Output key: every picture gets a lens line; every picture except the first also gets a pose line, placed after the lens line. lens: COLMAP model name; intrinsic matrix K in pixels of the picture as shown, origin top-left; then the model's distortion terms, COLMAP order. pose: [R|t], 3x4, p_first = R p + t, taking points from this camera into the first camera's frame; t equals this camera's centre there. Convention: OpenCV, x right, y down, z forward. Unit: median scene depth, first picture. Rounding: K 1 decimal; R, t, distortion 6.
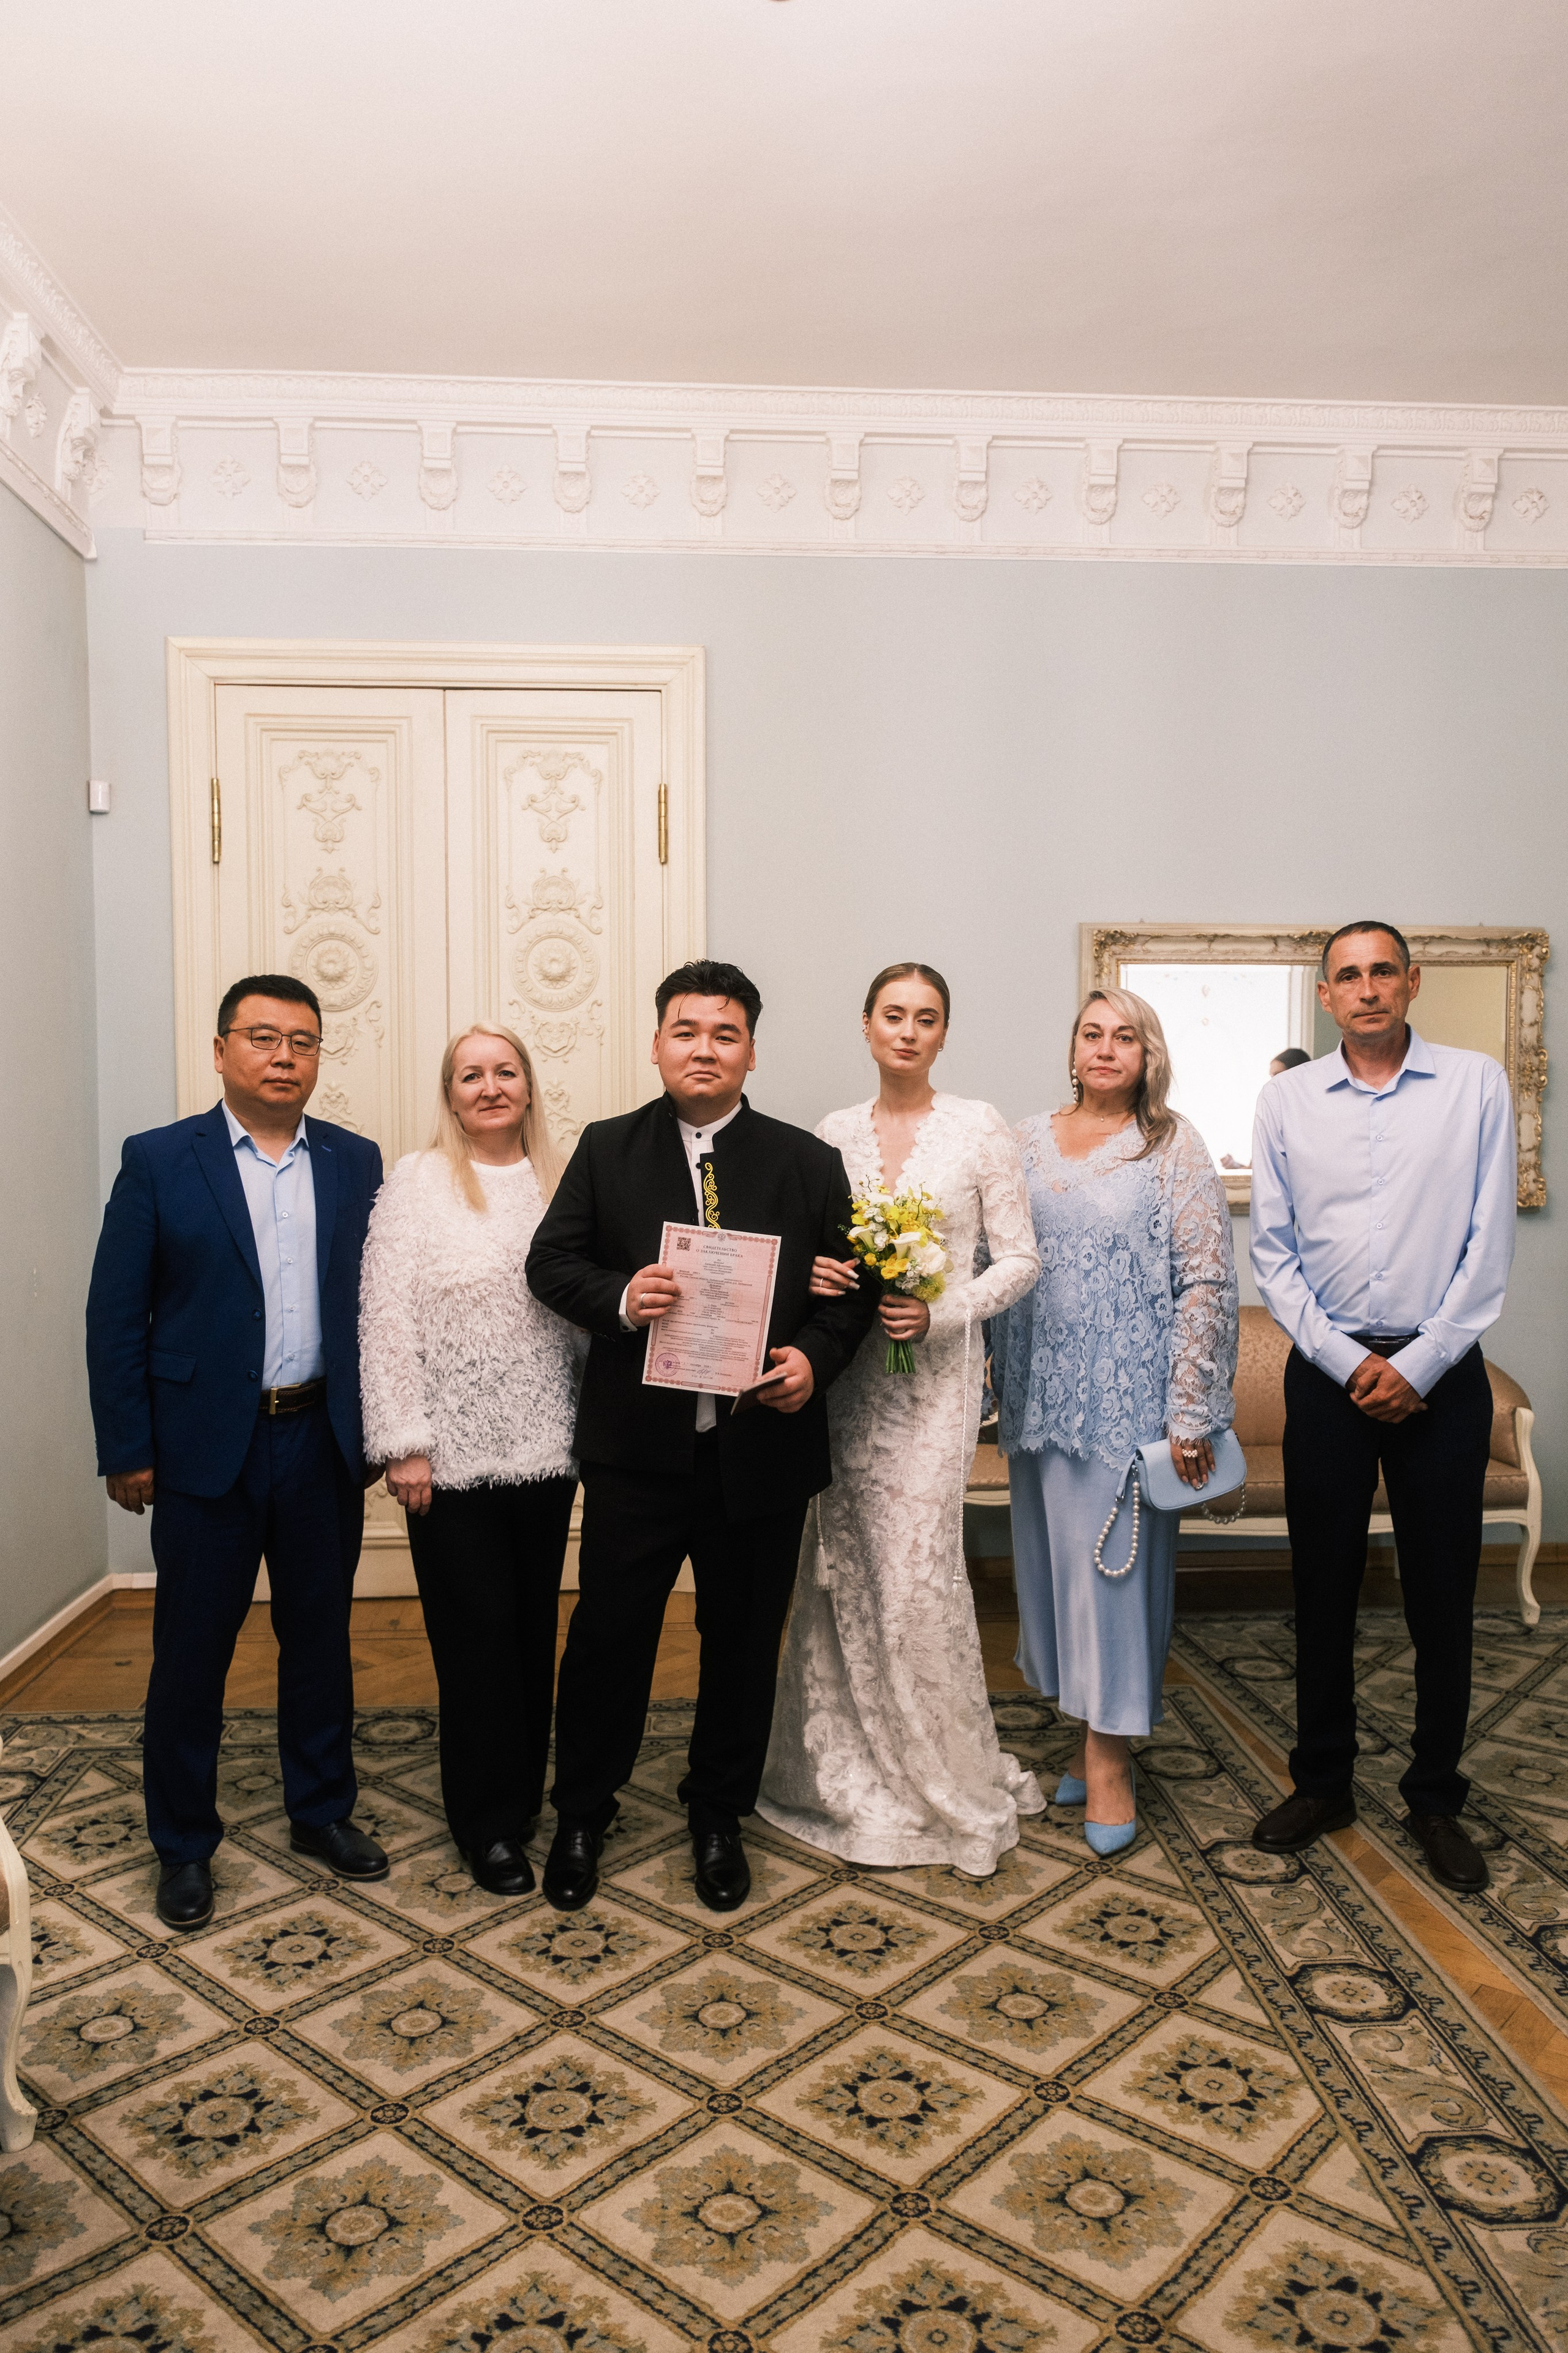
lens RADIAL K [[1750.9, 0, 770.1], [0, 1750.9, 1179.4], [0, 0, 1]] dist [0.000828, 0.011941]
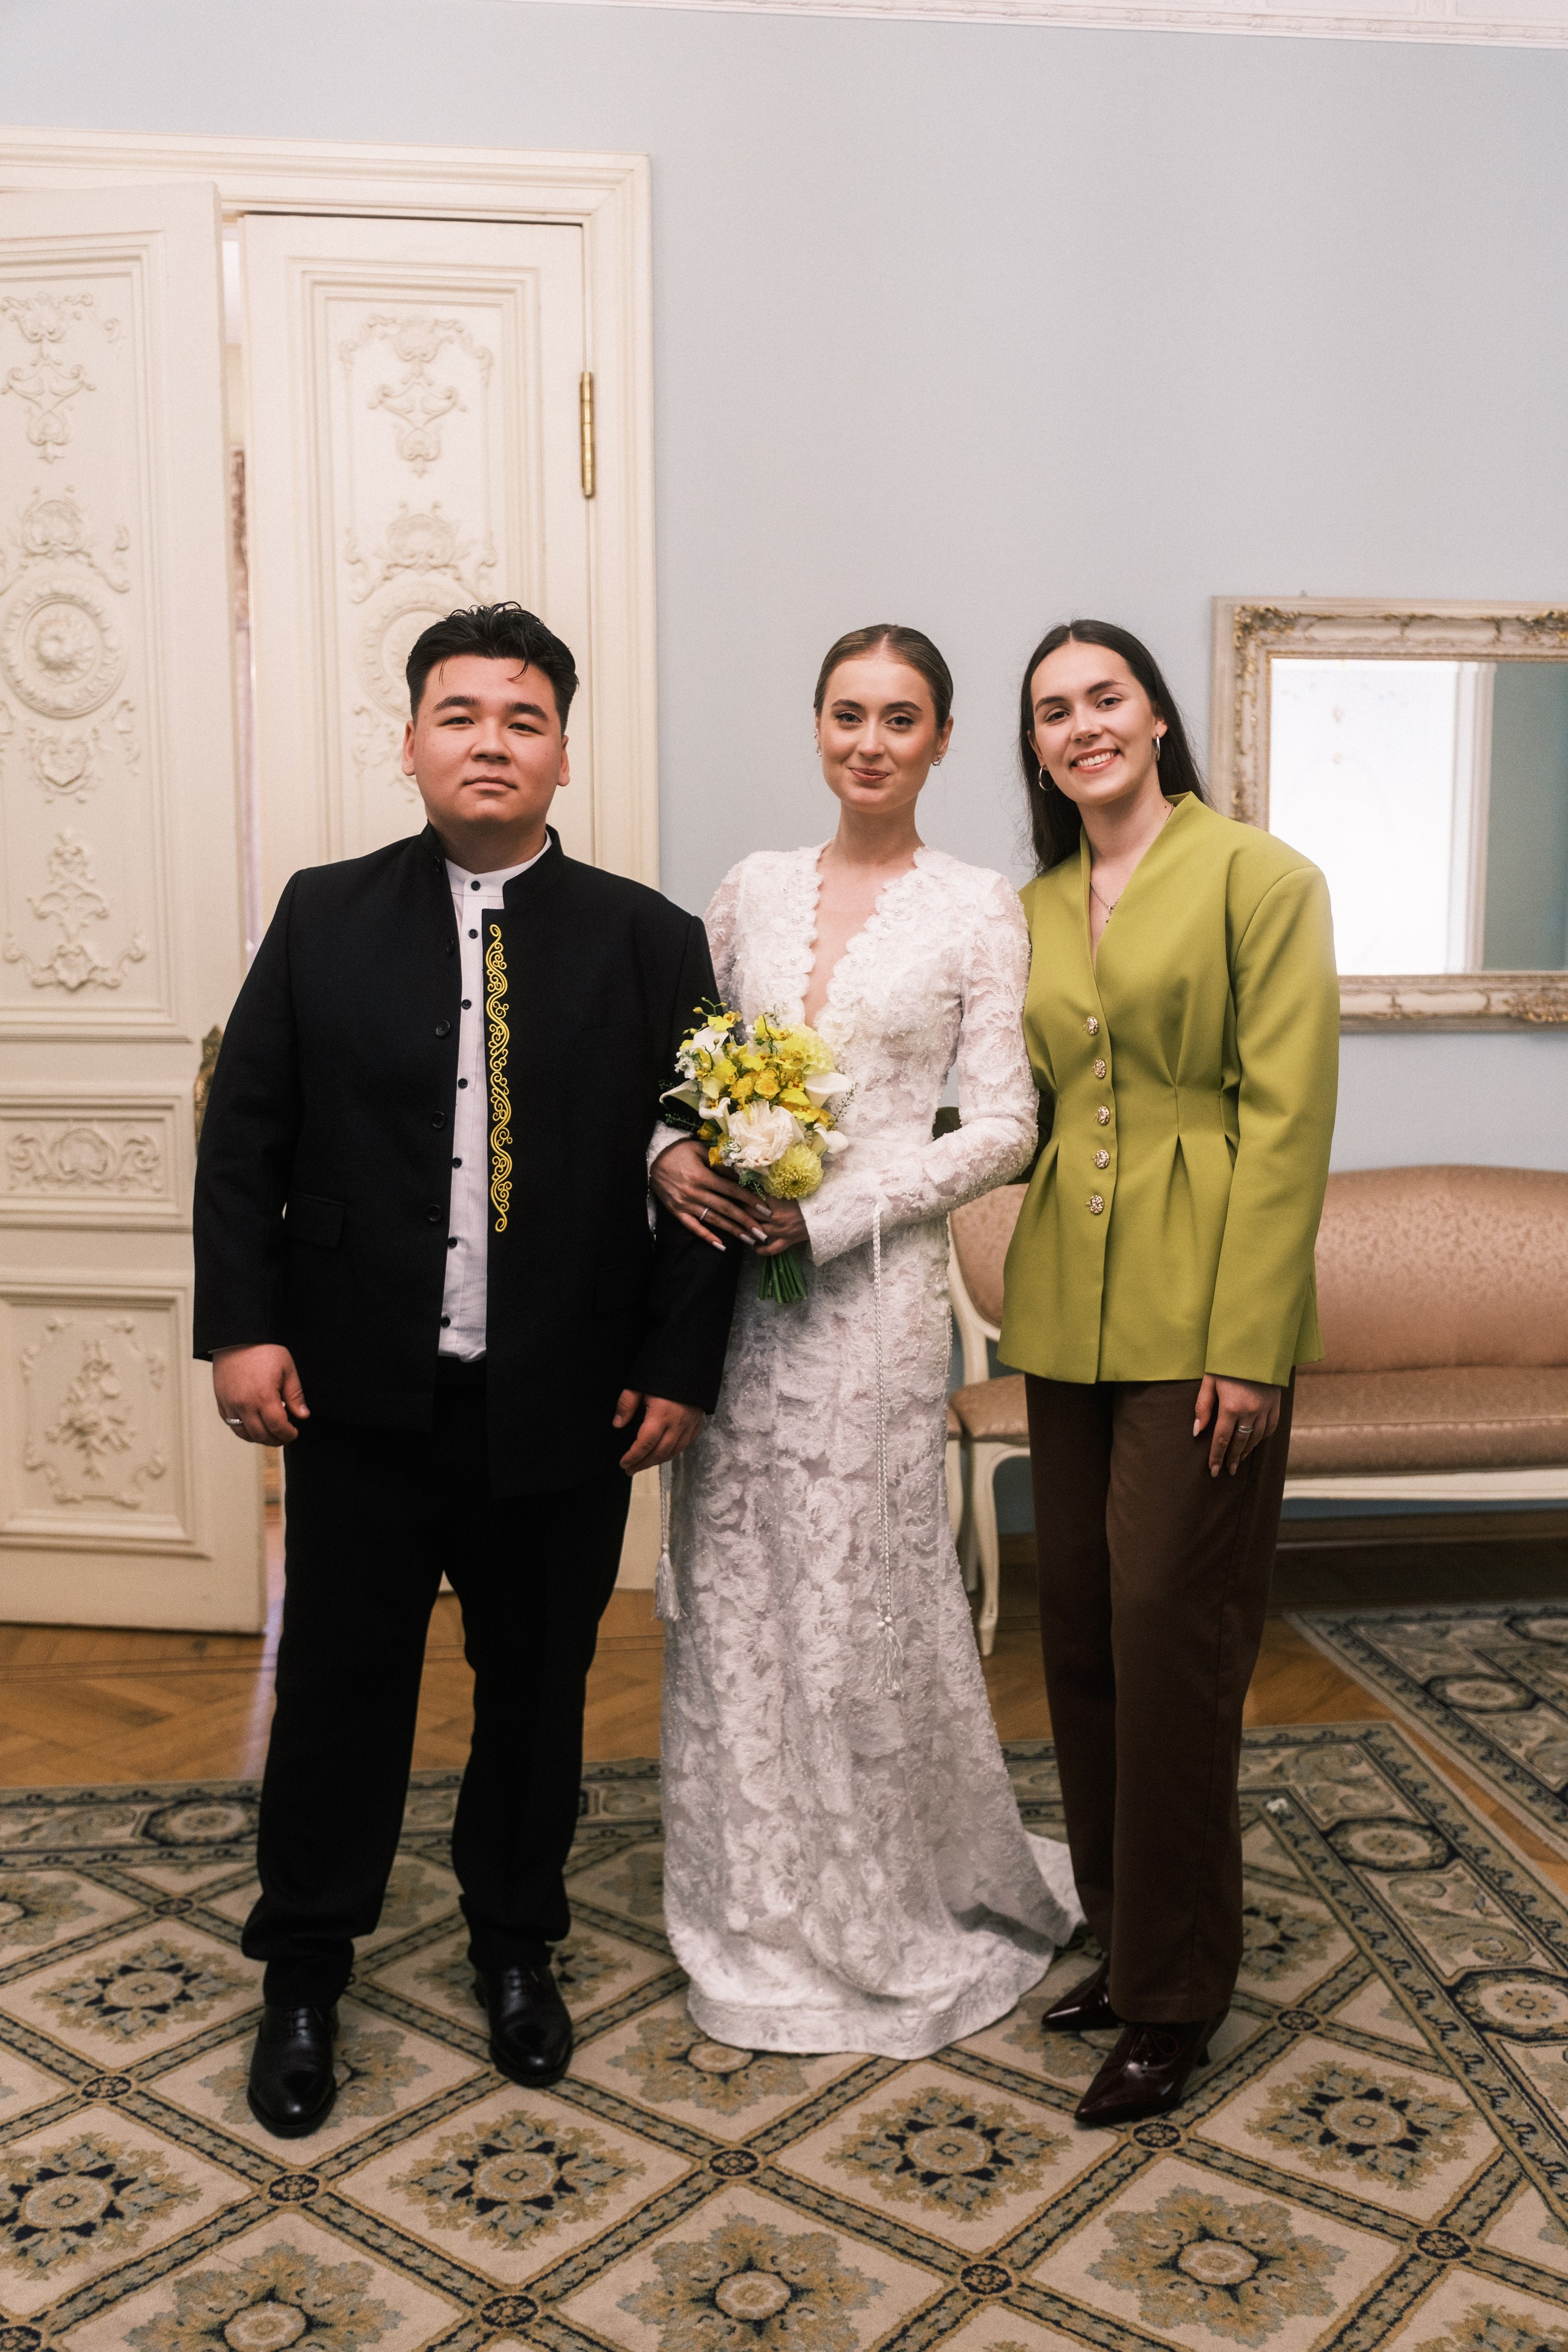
lens RADIAL K [[2348.2, 0, 839.4], [0, 2348.2, 1178.8], [0, 0, 1]] dist [0.010508, 0.000000]
pose [[0.997821, -0.006908, 0.065618, -0.041898], [0.001553, 0.996688, 0.081311, 0.003694], [-0.065962, -0.081032, 0.994526, 0.155234]]
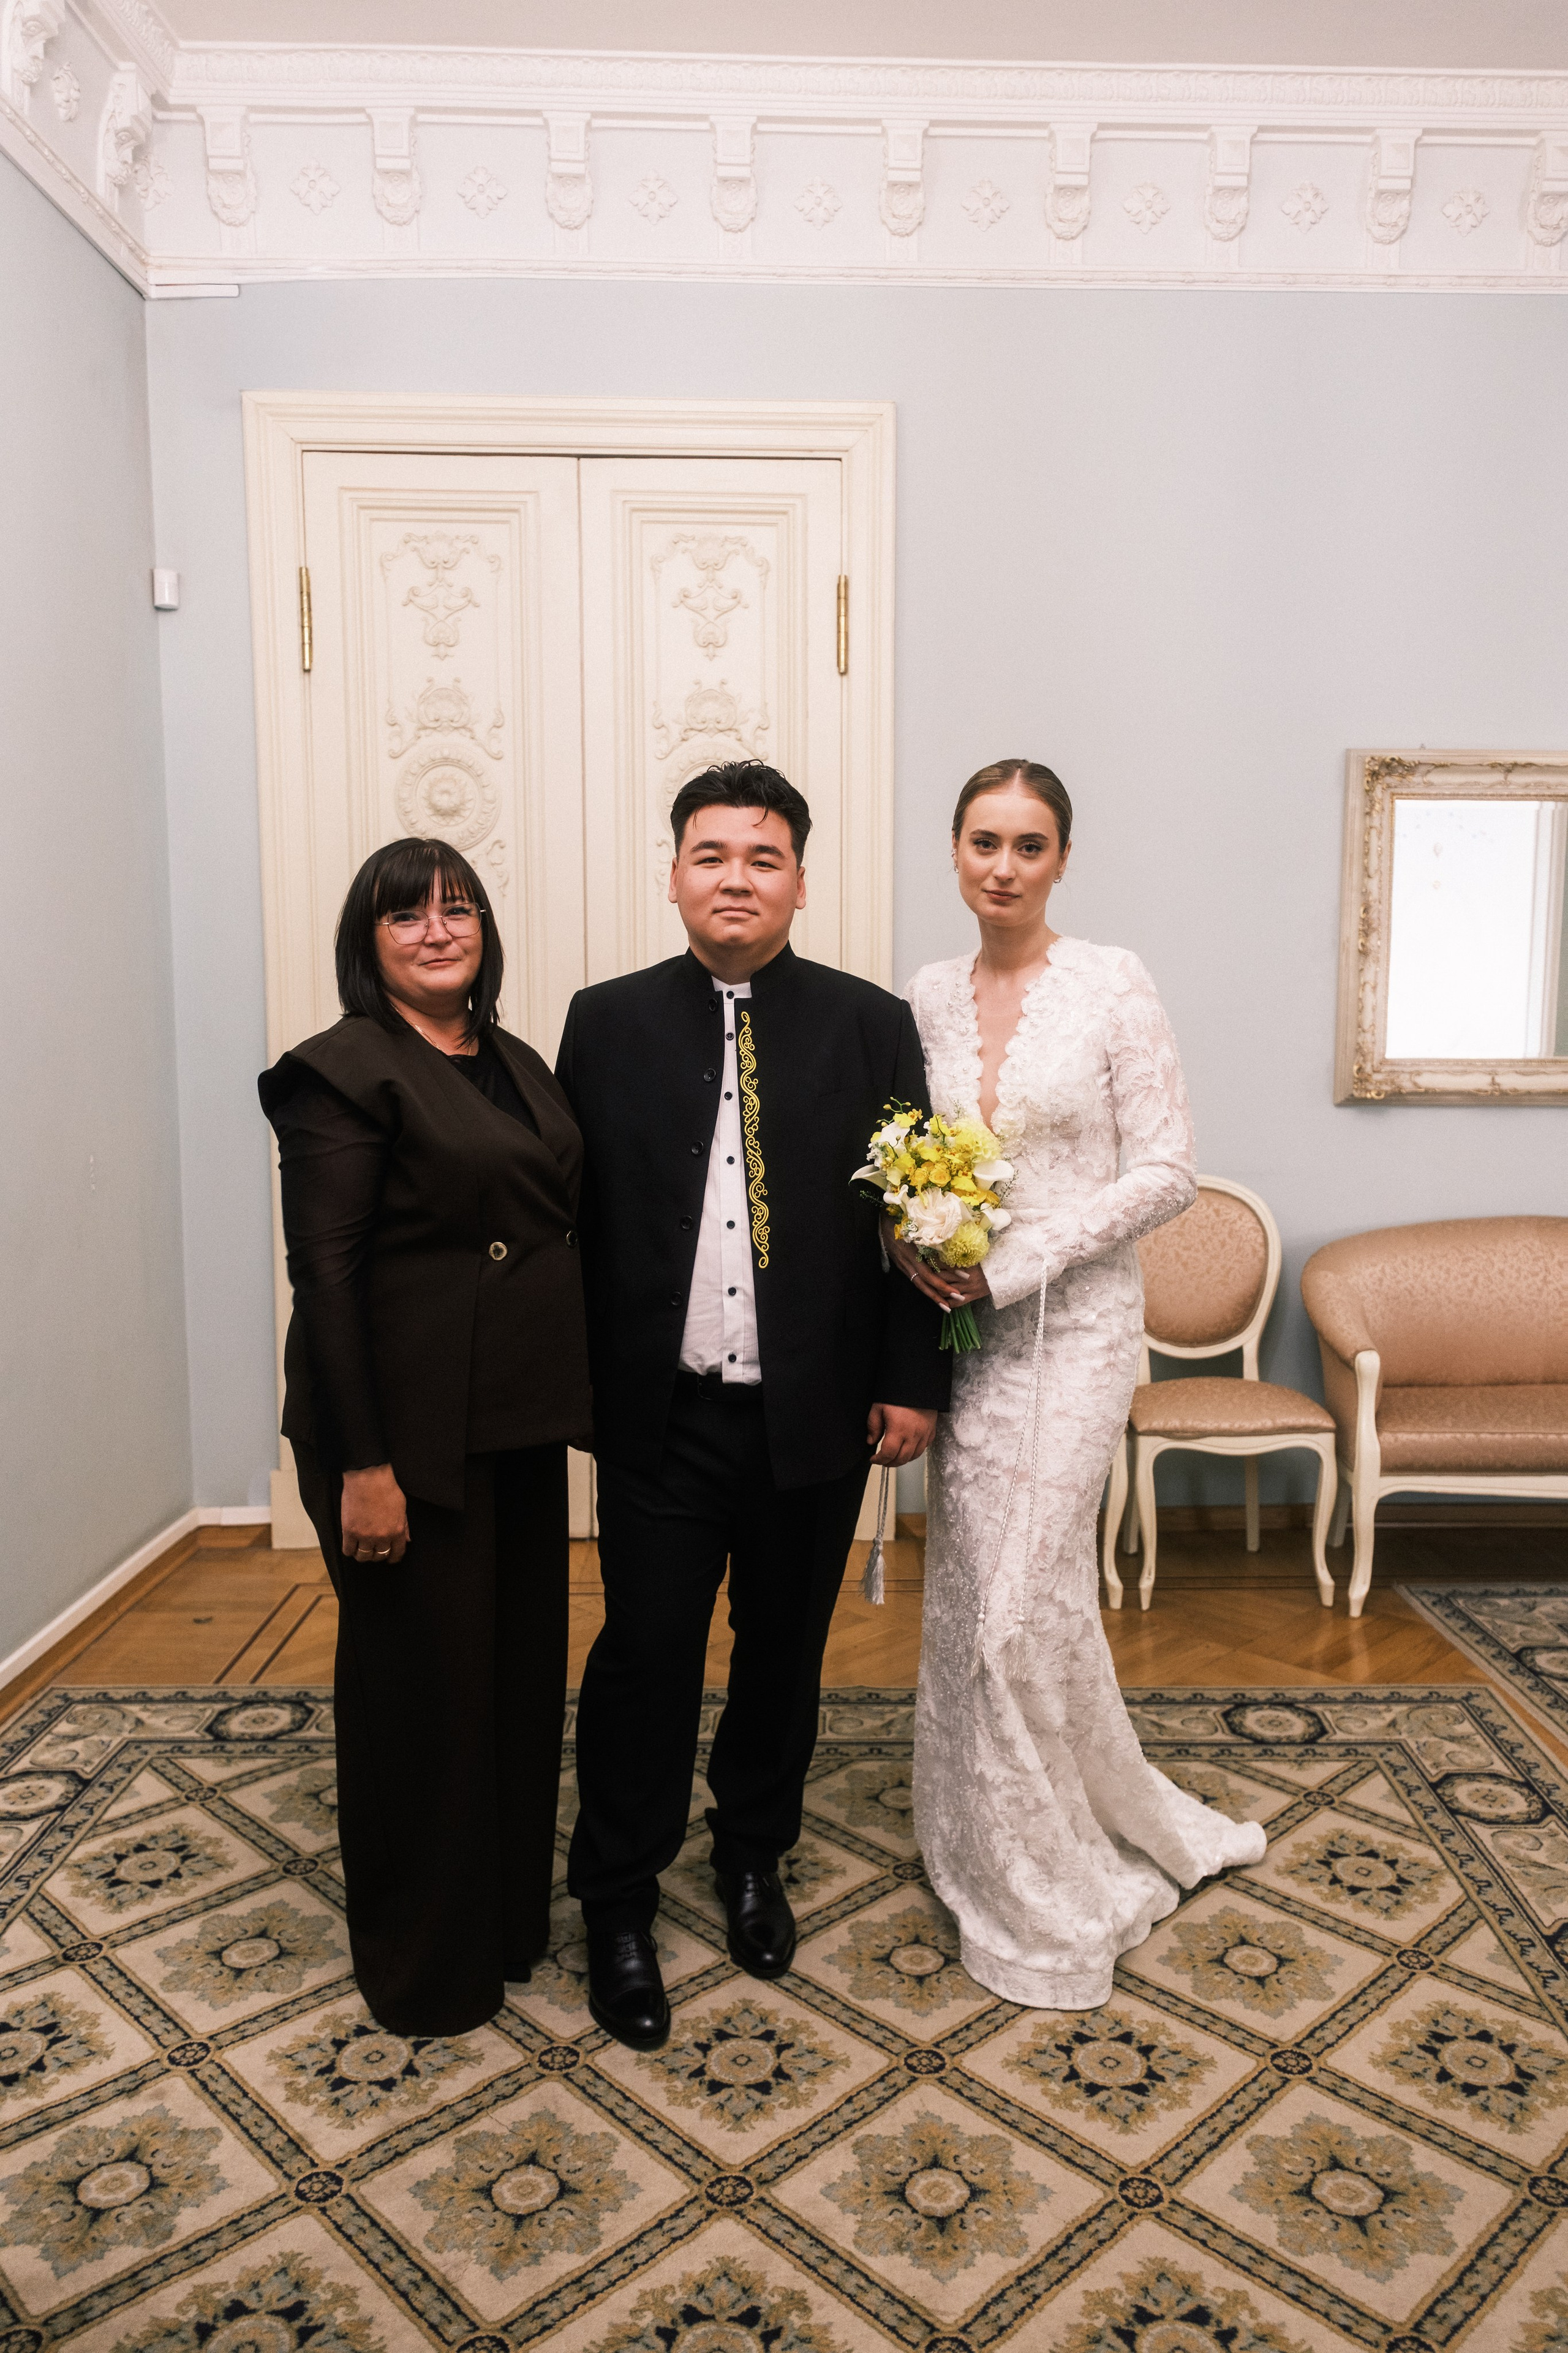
lens RADIAL K [[1750.9, 0, 843.5], [0, 1750.9, 1183.3], [0, 0, 1]] dist [0.000828, 0.011941]
pose [[0.999007, 0.012205, -0.042844, -0.034180], [-0.009184, 0.997504, 0.070009, 0.002434], [0.043592, -0.069546, 0.996626, 0.249505]]
